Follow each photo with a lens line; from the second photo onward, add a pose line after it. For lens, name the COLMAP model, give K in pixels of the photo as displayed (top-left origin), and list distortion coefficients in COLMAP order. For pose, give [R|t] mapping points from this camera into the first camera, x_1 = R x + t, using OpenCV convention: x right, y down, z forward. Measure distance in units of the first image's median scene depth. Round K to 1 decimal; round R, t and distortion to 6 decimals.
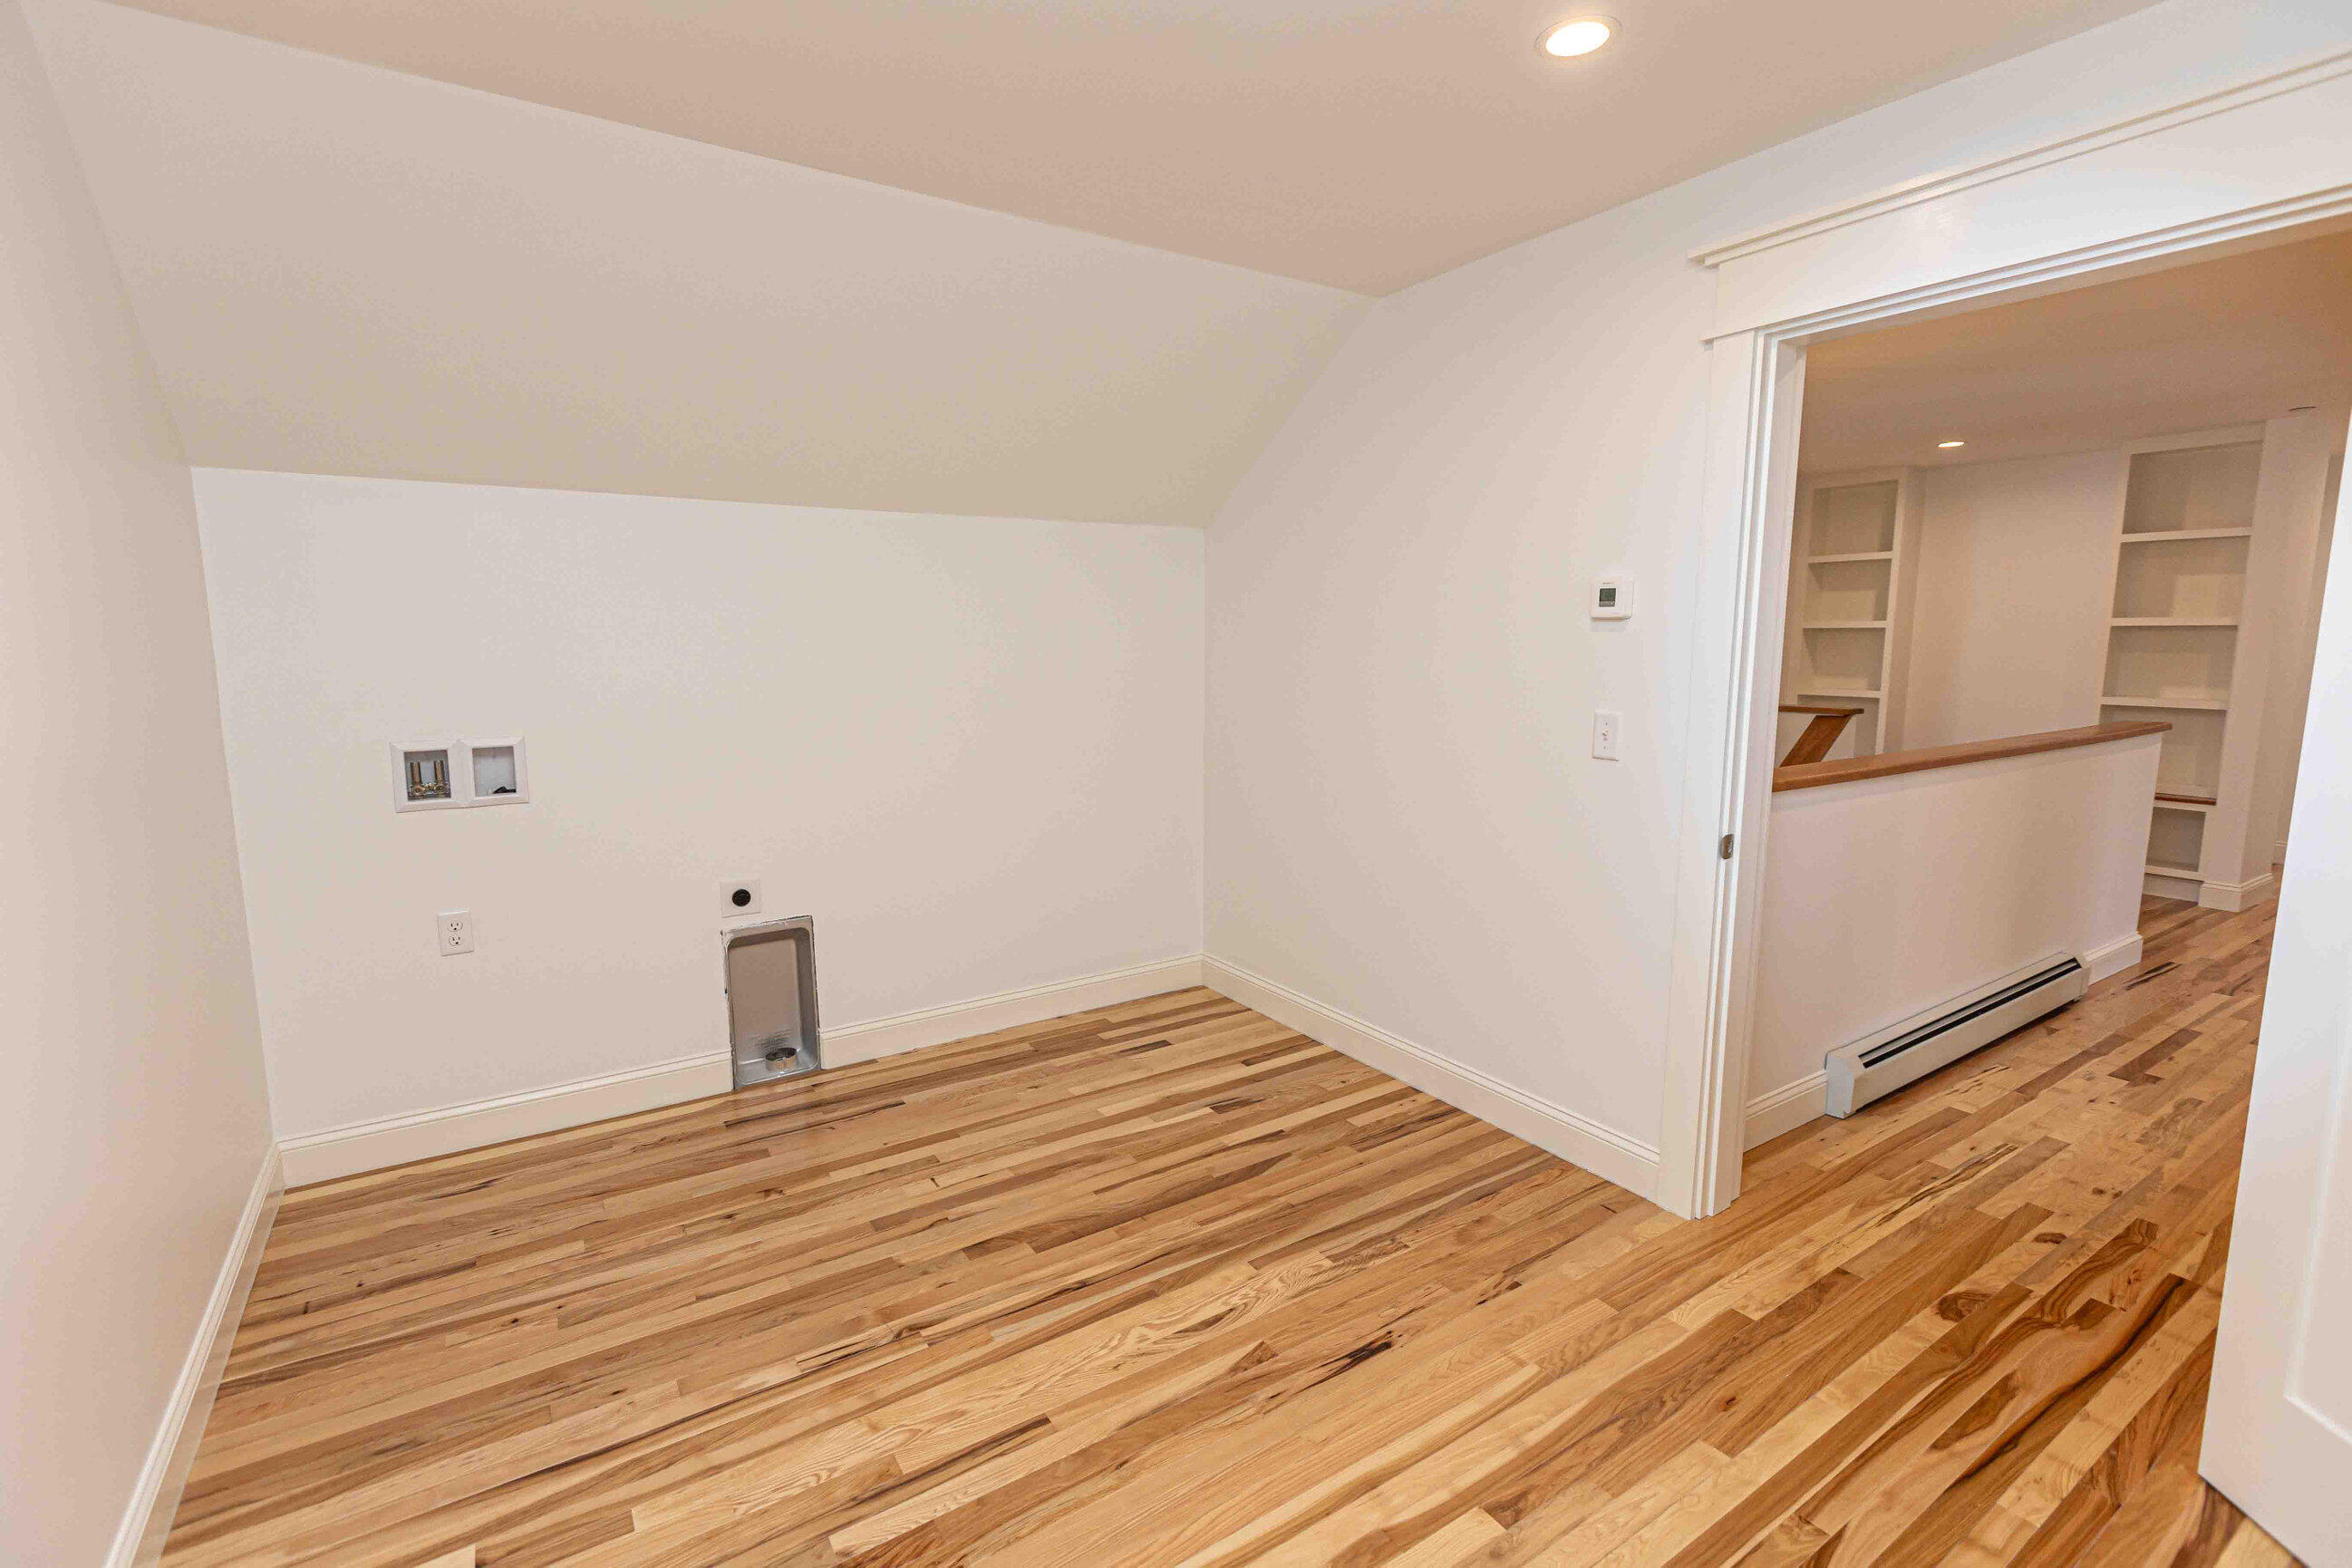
lens RADIAL K [[1059.7, 0, 1161.3], [0, 1059.7, 783.2], [0, 0, 1]] dist [0.004147, 0.000006]
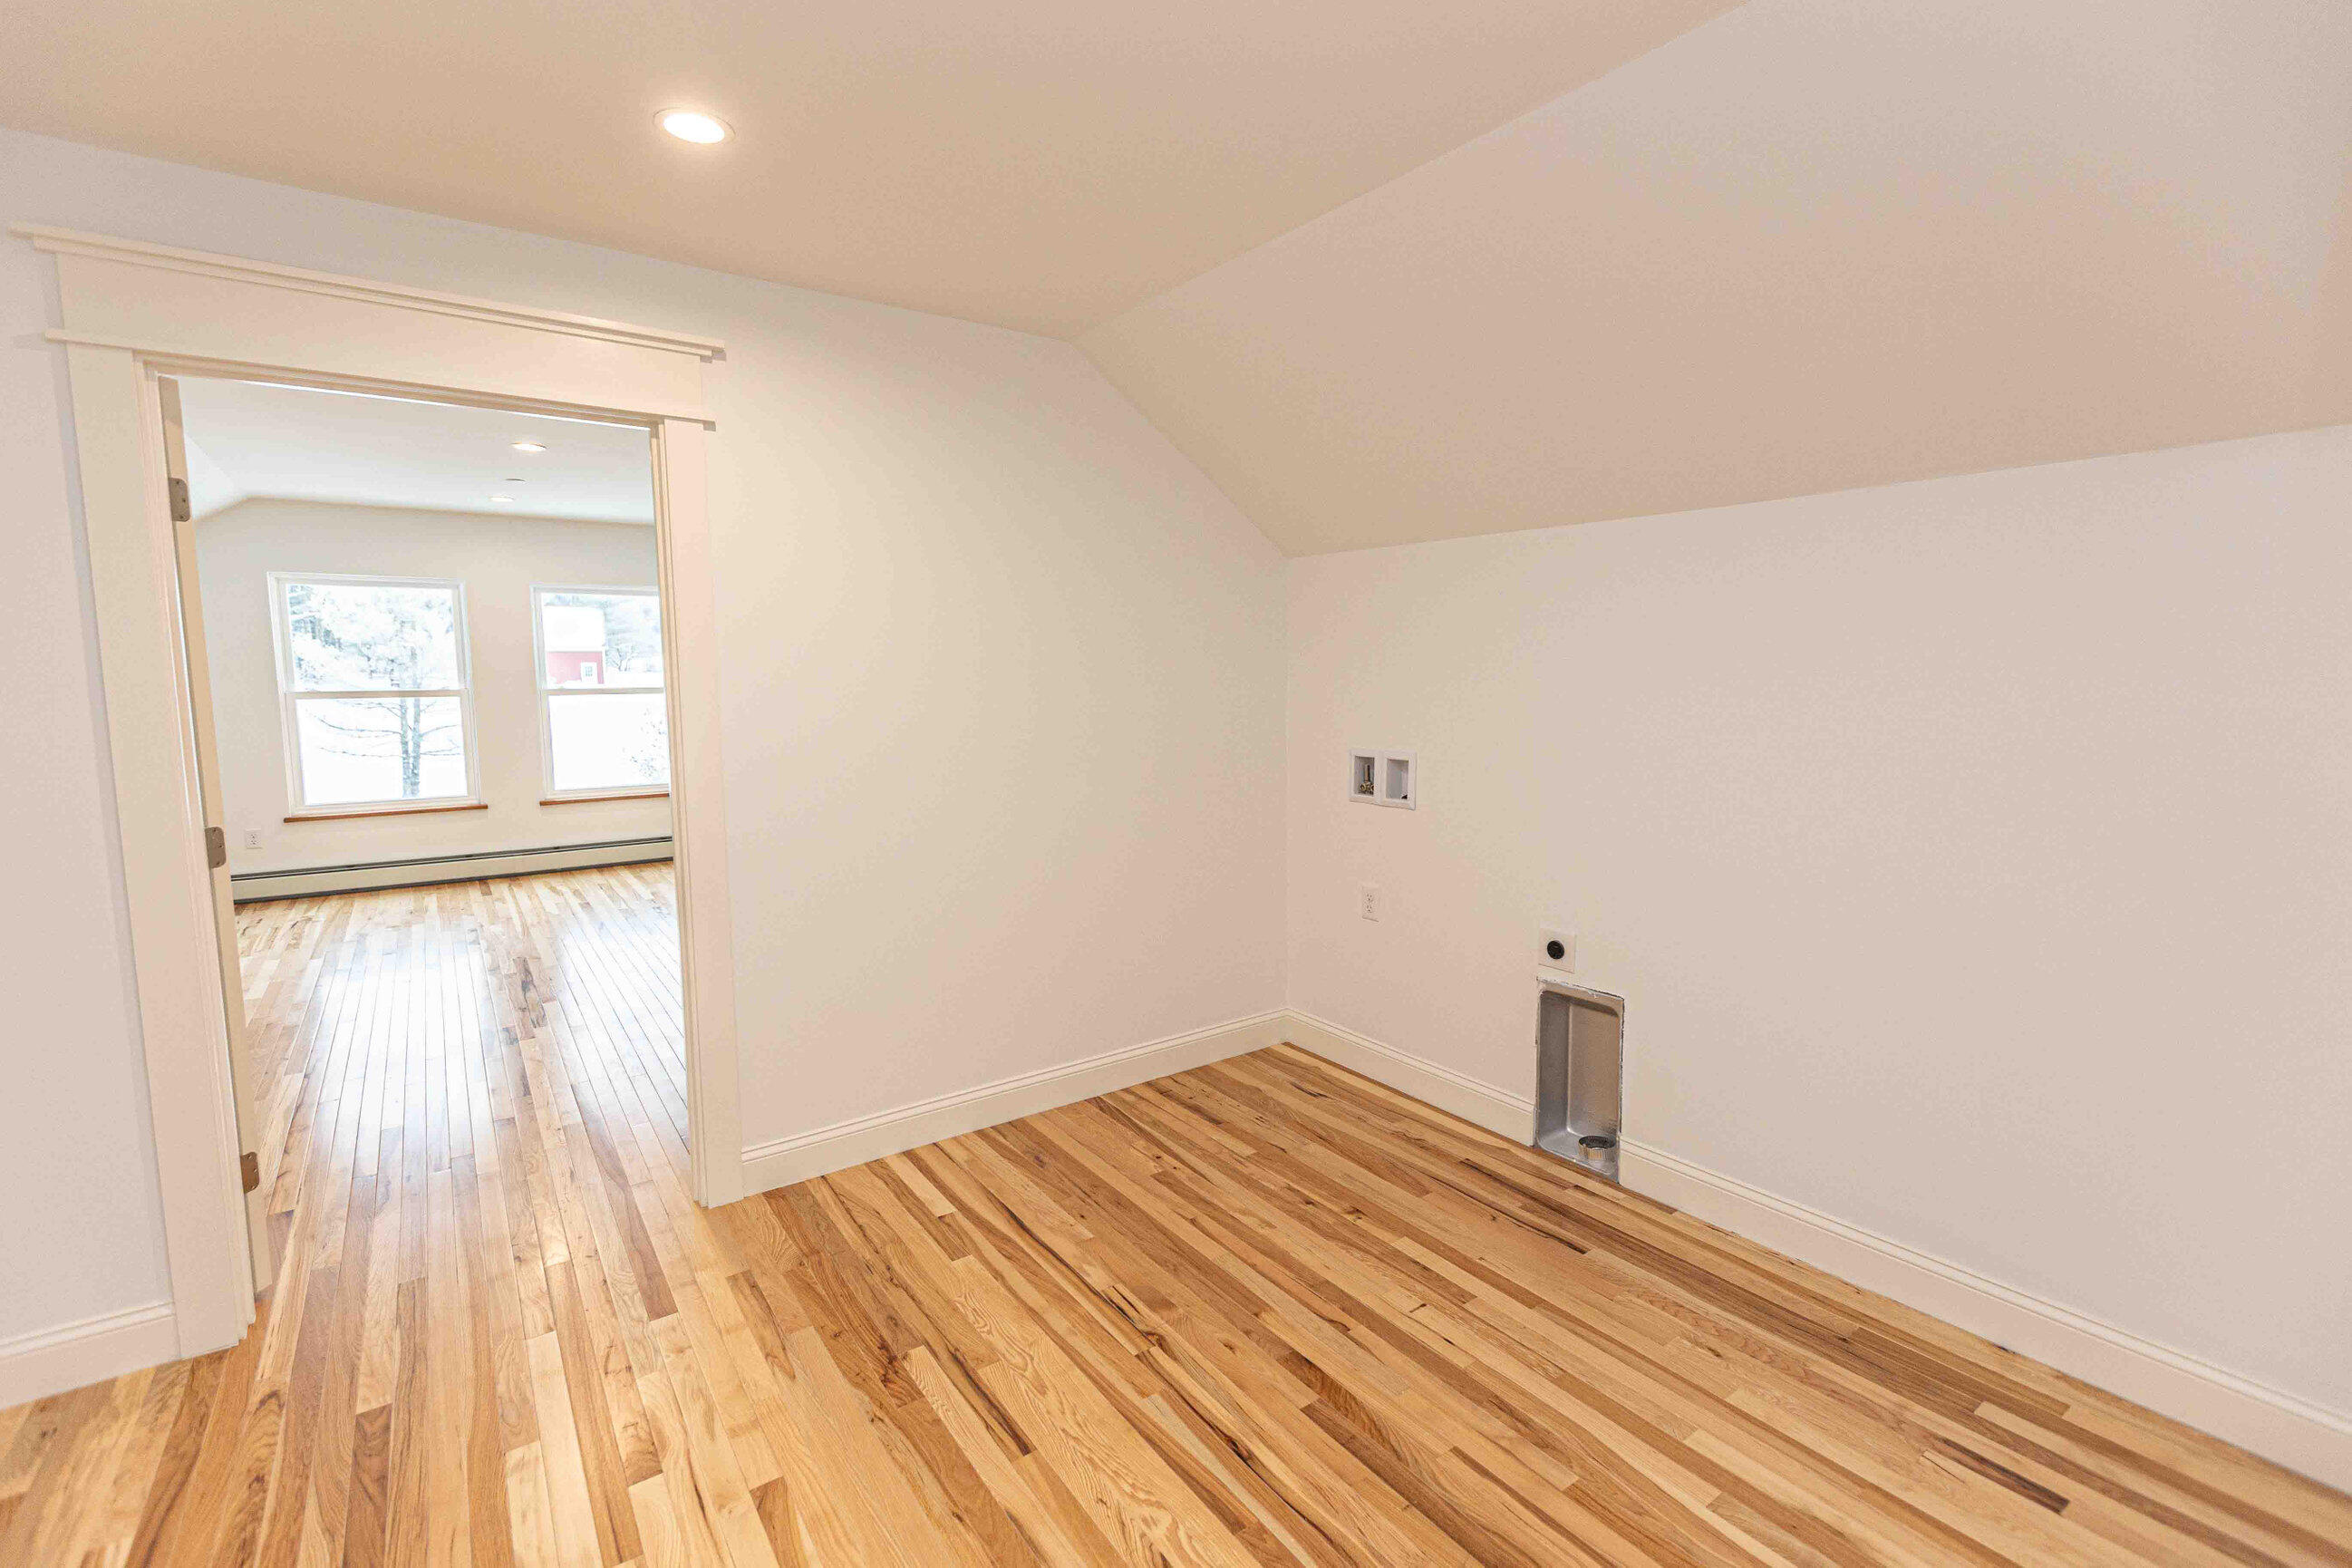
lens RADIAL K [[1059.7, 0, 1174.6], [0, 1059.7, 785.6], [0, 0, 1]] dist [0.004147, 0.000006]
pose [[0.037596, 0.111900, -0.993008, 0.582907], [-0.133568, 0.985357, 0.105980, -0.101968], [0.990326, 0.128650, 0.051992, 0.714109]]
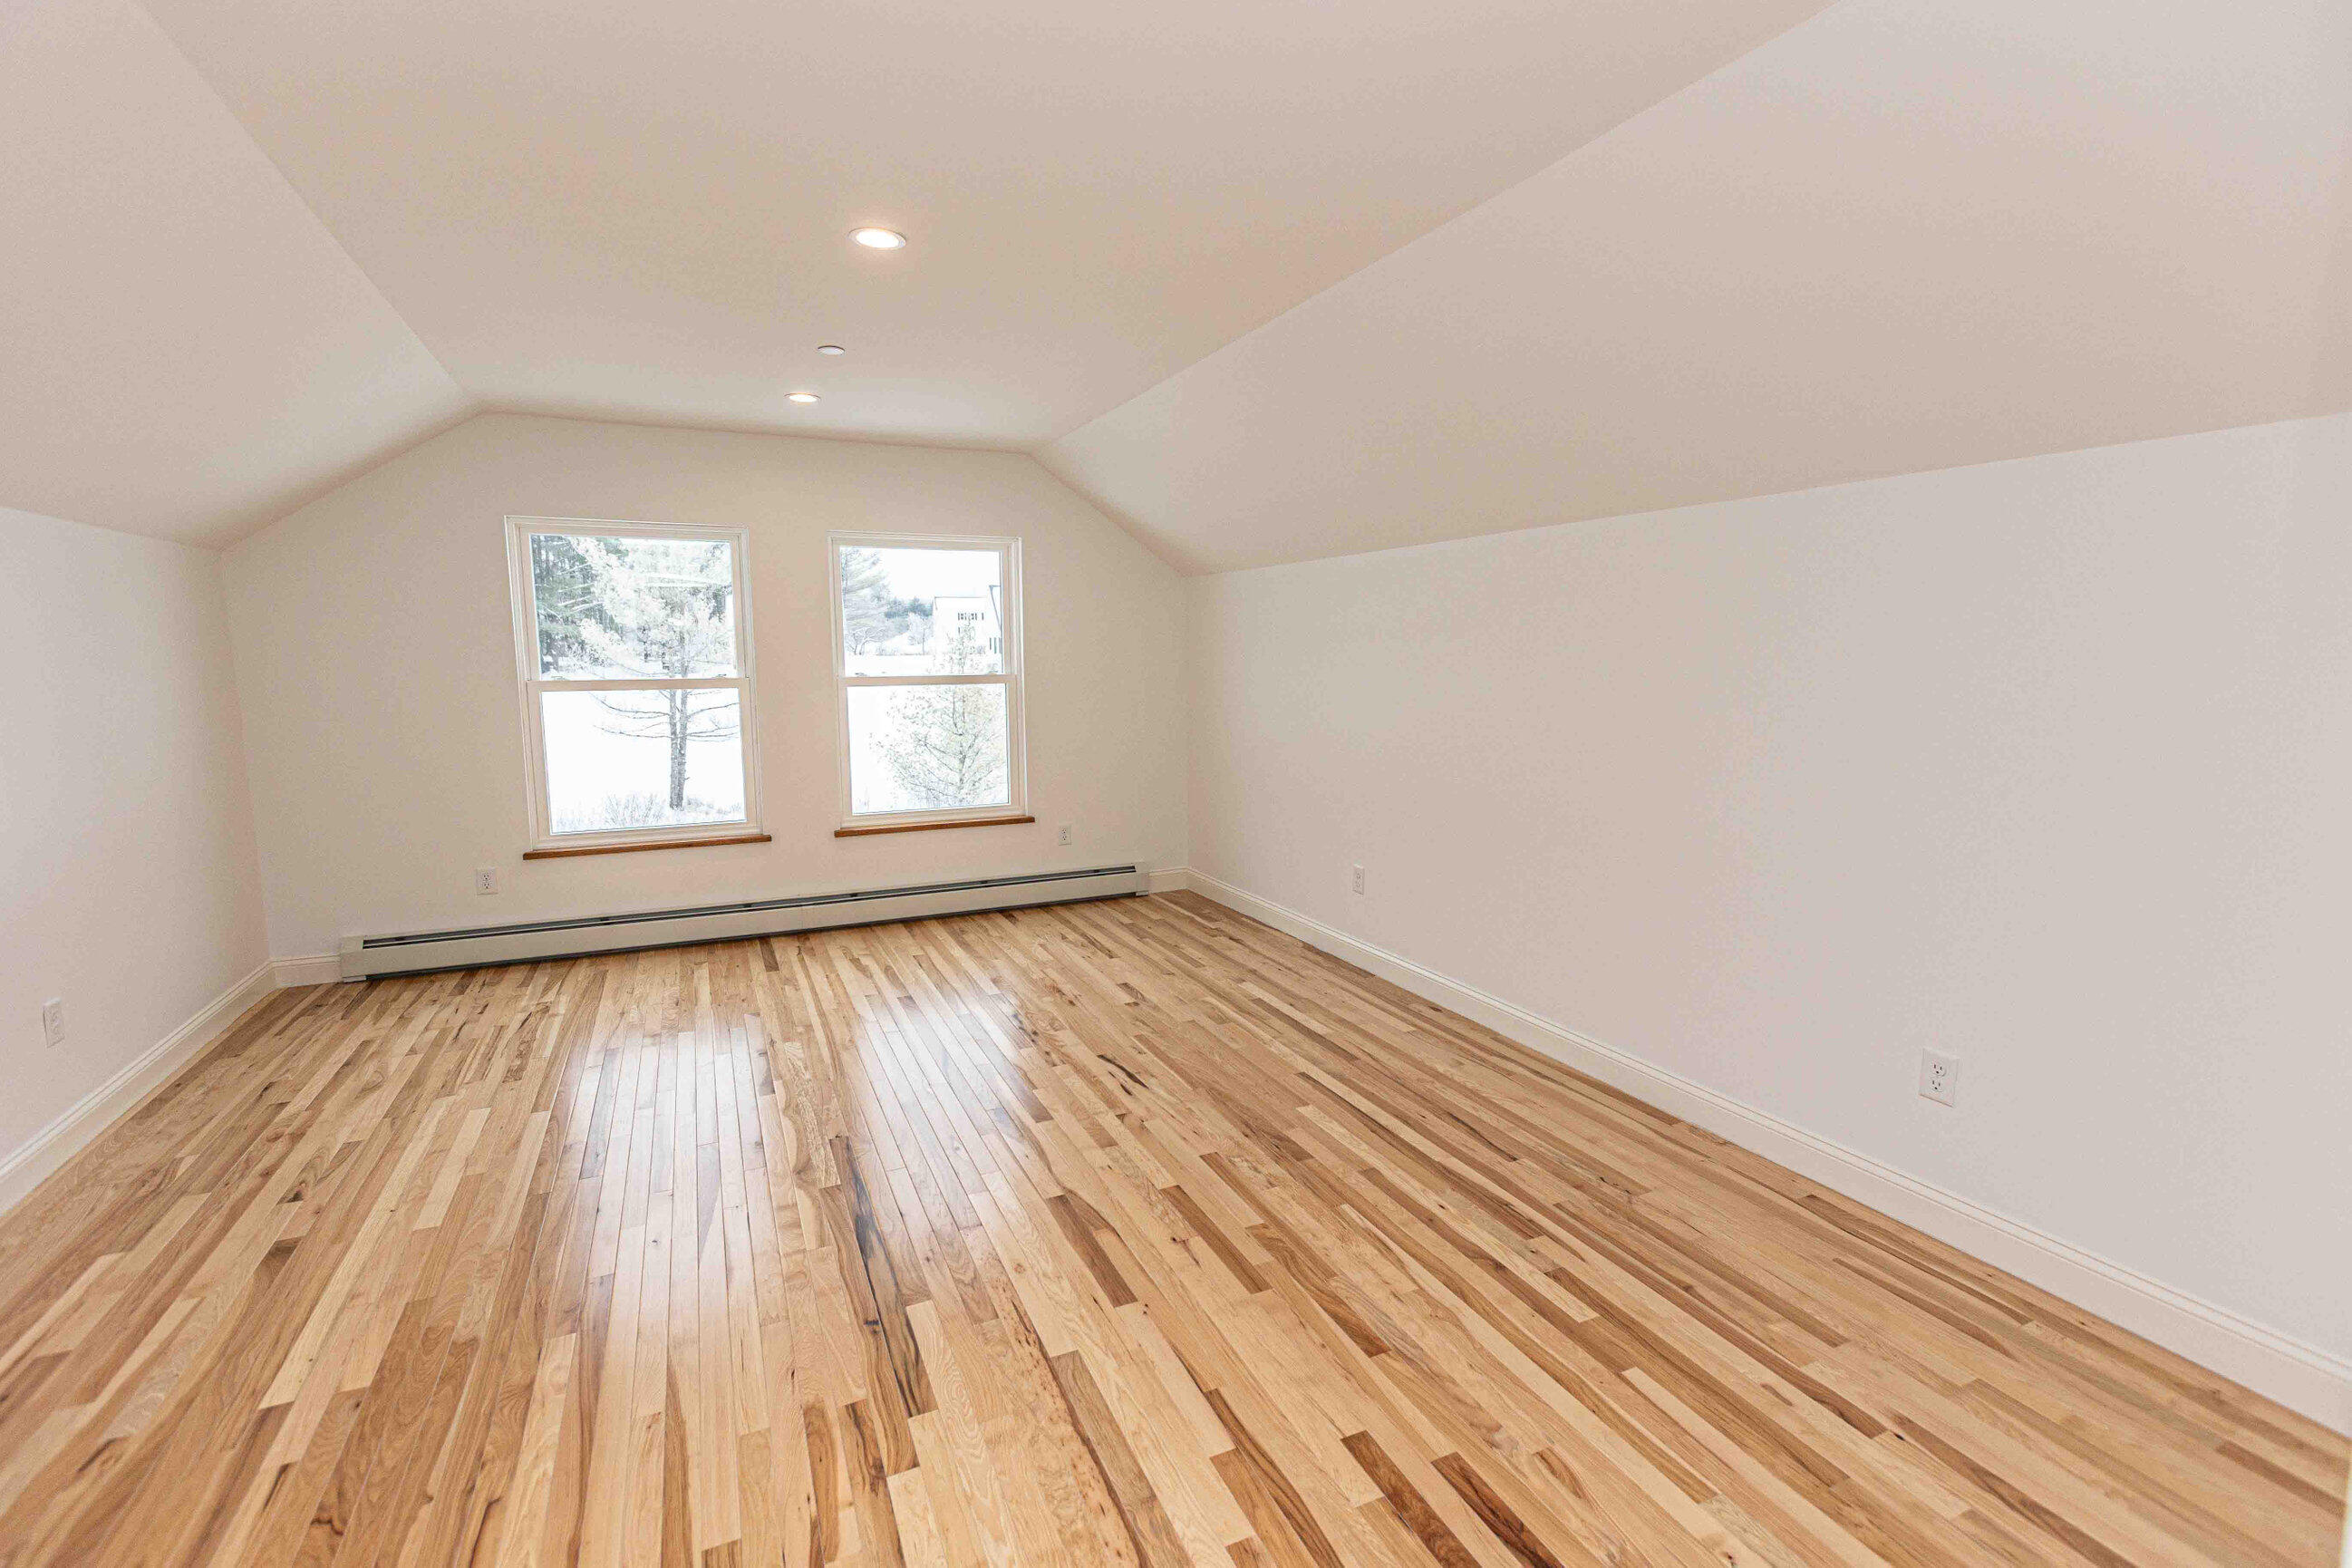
lens RADIAL K [[1059.7, 0, 1166.3], [0, 1059.7, 775.4], [0, 0, 1]] dist [0.004147, 0.000006]
pose [[-0.154553, 0.118861, -0.980808, 0.309567], [-0.127282, 0.982069, 0.139071, -0.075725], [0.979751, 0.146333, -0.136653, 0.535158]]
